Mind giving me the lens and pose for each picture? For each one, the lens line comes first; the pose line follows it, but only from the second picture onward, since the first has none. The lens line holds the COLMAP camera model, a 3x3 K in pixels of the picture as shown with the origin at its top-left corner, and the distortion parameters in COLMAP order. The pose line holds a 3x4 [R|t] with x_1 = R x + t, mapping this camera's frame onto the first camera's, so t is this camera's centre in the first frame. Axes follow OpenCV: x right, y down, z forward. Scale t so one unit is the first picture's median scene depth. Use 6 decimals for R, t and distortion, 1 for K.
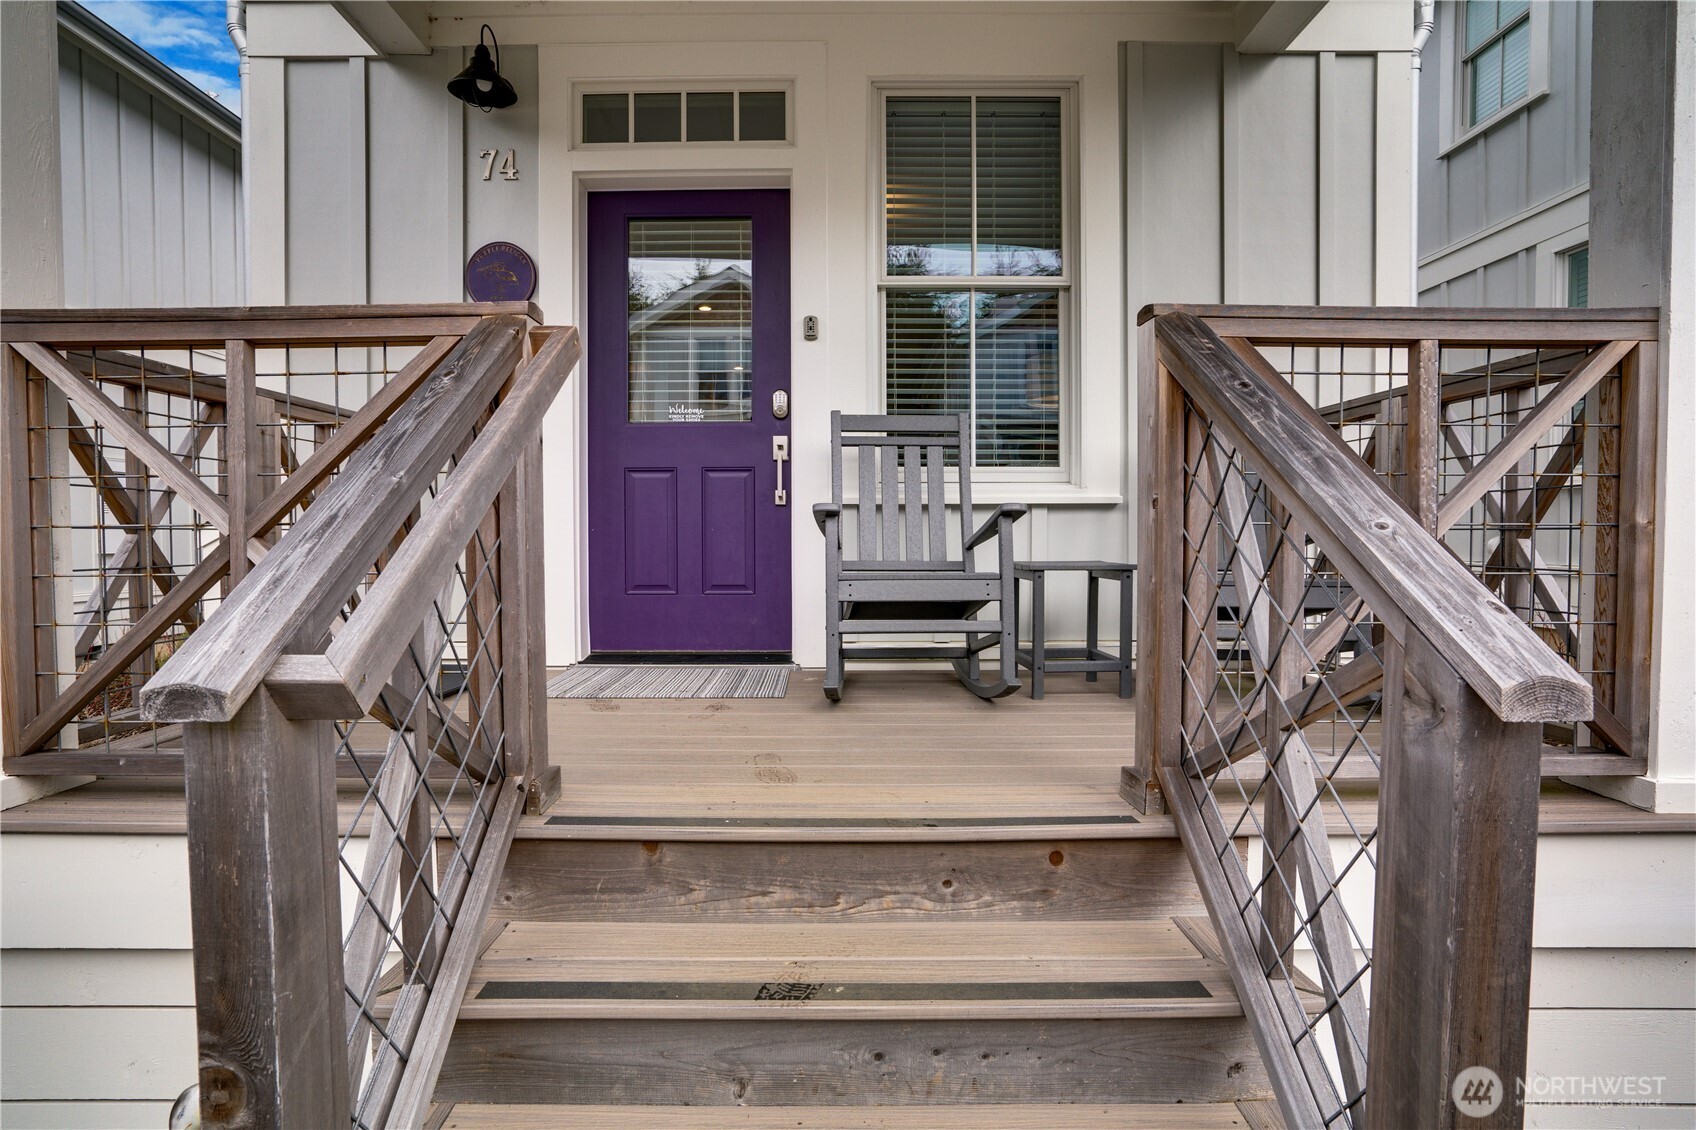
lens RADIAL K [[786.9, 0, 830.9], [0, 786.9, 559.3], [0, 0, 1]] dist [-0.057794, 0.022728]
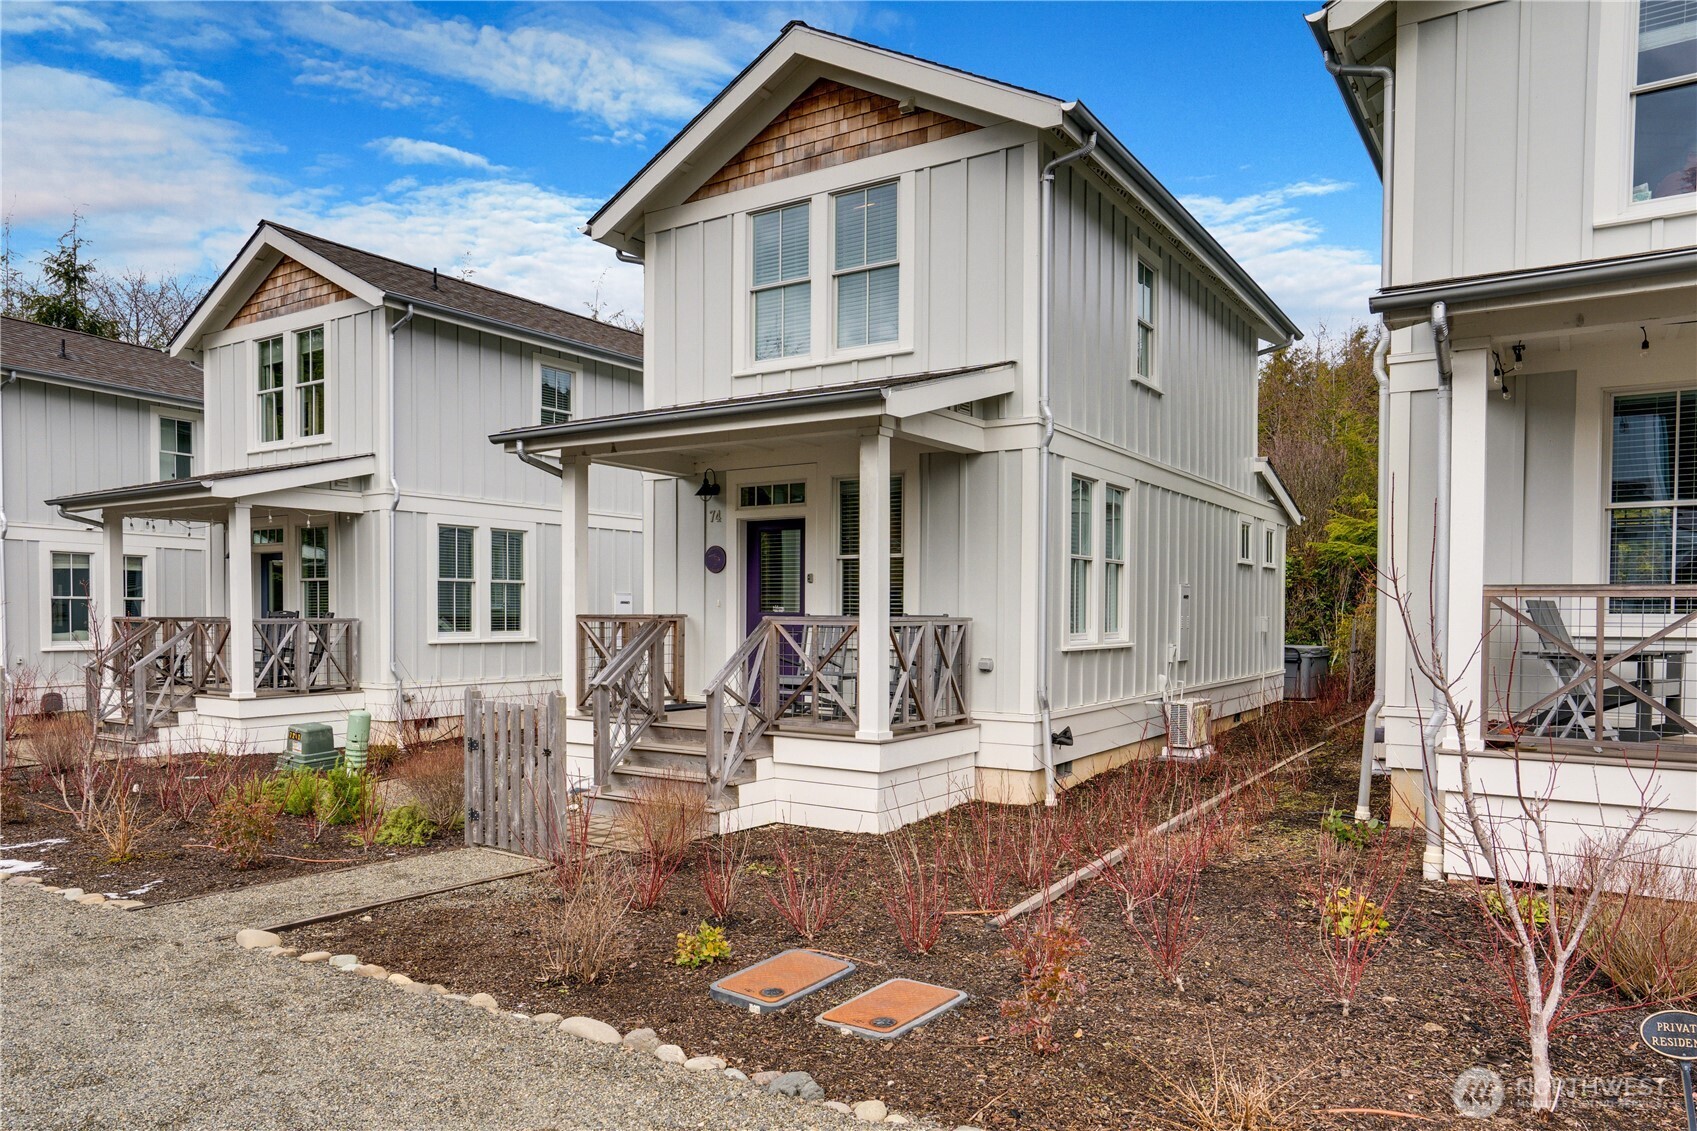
lens RADIAL K [[1154.8, 0, 849.5], [0, 1154.8, 632.3], [0, 0, 1]] dist [-0.001151, 0.000327]
pose [[0.829344, 0.015714, -0.558517, 2.194426], [-0.021252, 0.999768, -0.003429, -0.109337], [0.558334, 0.014713, 0.829486, -2.057515]]
